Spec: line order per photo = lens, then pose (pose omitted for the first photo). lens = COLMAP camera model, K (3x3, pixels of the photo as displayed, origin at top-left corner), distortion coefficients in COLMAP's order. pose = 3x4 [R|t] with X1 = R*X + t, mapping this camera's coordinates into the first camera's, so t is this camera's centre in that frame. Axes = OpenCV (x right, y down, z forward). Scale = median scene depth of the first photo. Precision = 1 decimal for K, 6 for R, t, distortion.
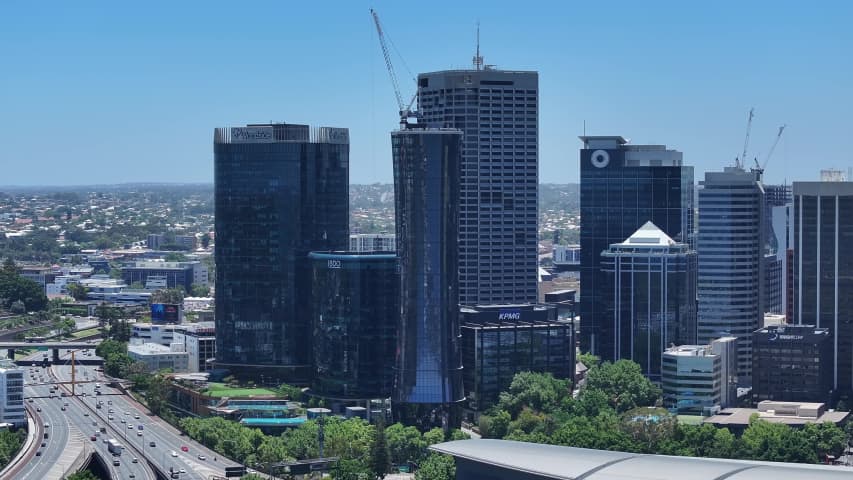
lens RADIAL K [[1896.1, 0, 426.1], [0, 1896.1, 242.7], [0, 0, 1]] dist [-0.173772, 0.000000]
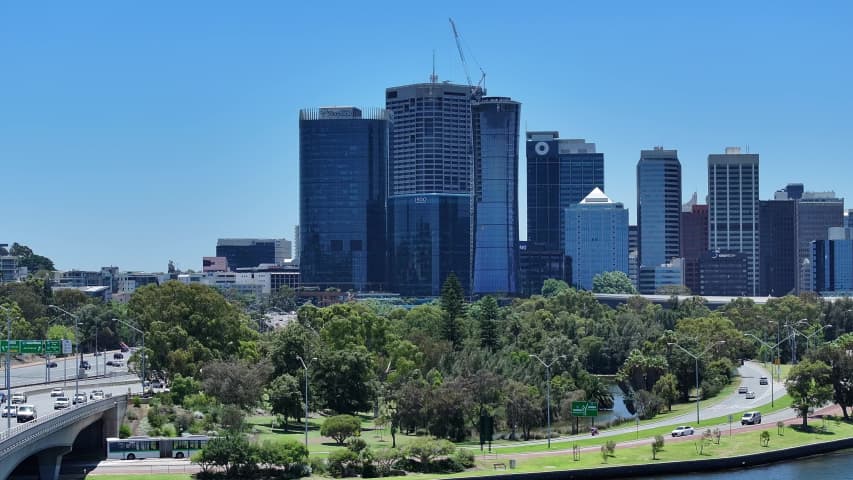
lens RADIAL K [[1896.1, 0, 426.9], [0, 1896.1, 237.8], [0, 0, 1]] dist [-0.173772, 0.000000]
pose [[0.973526, 0.005099, 0.228520, -0.296163], [0.009658, 0.997941, -0.063410, 0.104169], [-0.228373, 0.063938, 0.971472, -0.287376]]
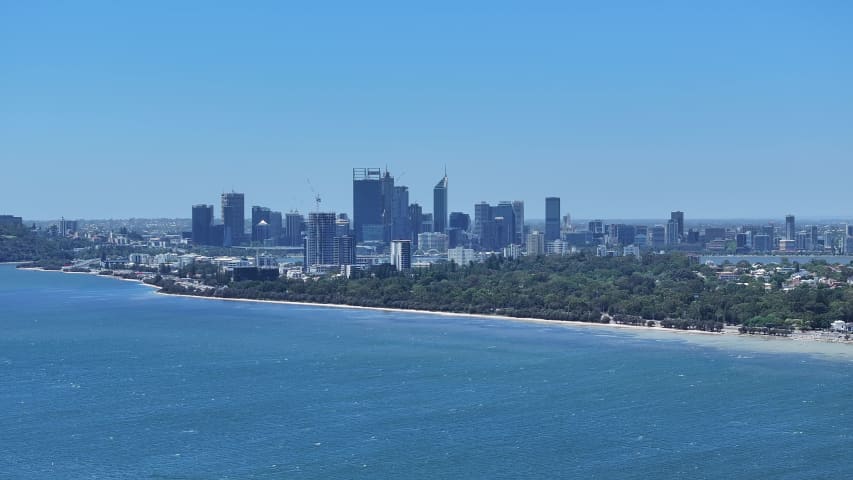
lens RADIAL K [[1896.1, 0, 429.5], [0, 1896.1, 246.8], [0, 0, 1]] dist [-0.173772, 0.000000]
pose [[0.987974, -0.006623, 0.154480, -0.269368], [0.009404, 0.999807, -0.017276, 0.169288], [-0.154336, 0.018521, 0.987845, -4.678635]]
